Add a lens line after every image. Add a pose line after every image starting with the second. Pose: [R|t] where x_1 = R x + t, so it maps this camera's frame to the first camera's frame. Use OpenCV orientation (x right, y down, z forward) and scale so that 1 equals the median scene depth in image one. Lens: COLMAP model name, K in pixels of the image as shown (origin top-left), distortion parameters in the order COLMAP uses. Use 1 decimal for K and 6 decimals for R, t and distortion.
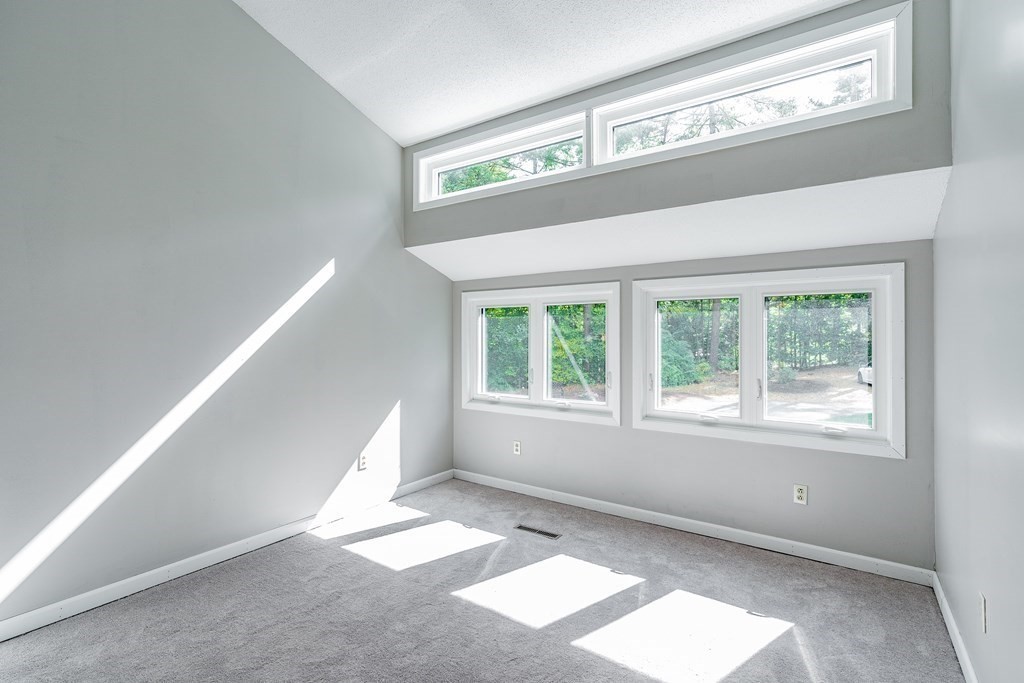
lens RADIAL K [[476.2, 0, 506.2], [0, 476.2, 334.6], [0, 0, 1]] dist [-0.004249, 0.001184]
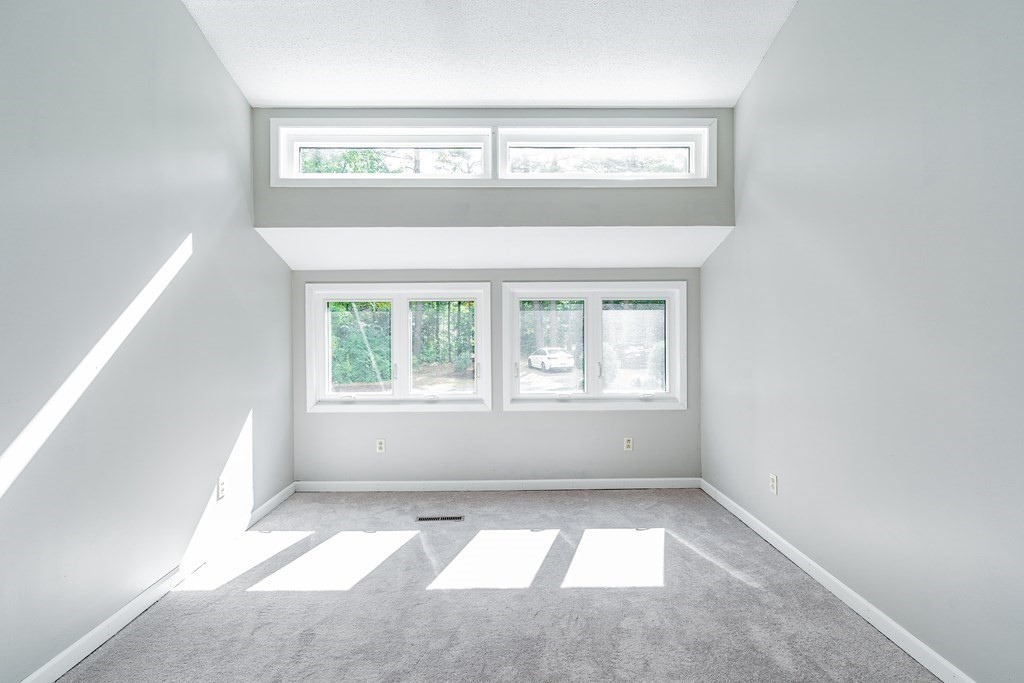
lens RADIAL K [[476.2, 0, 506.2], [0, 476.2, 334.6], [0, 0, 1]] dist [-0.004249, 0.001184]
pose [[0.811870, -0.011021, 0.583734, -0.401304], [0.005810, 0.999925, 0.010798, 0.000126], [-0.583809, -0.005375, 0.811873, 0.068267]]
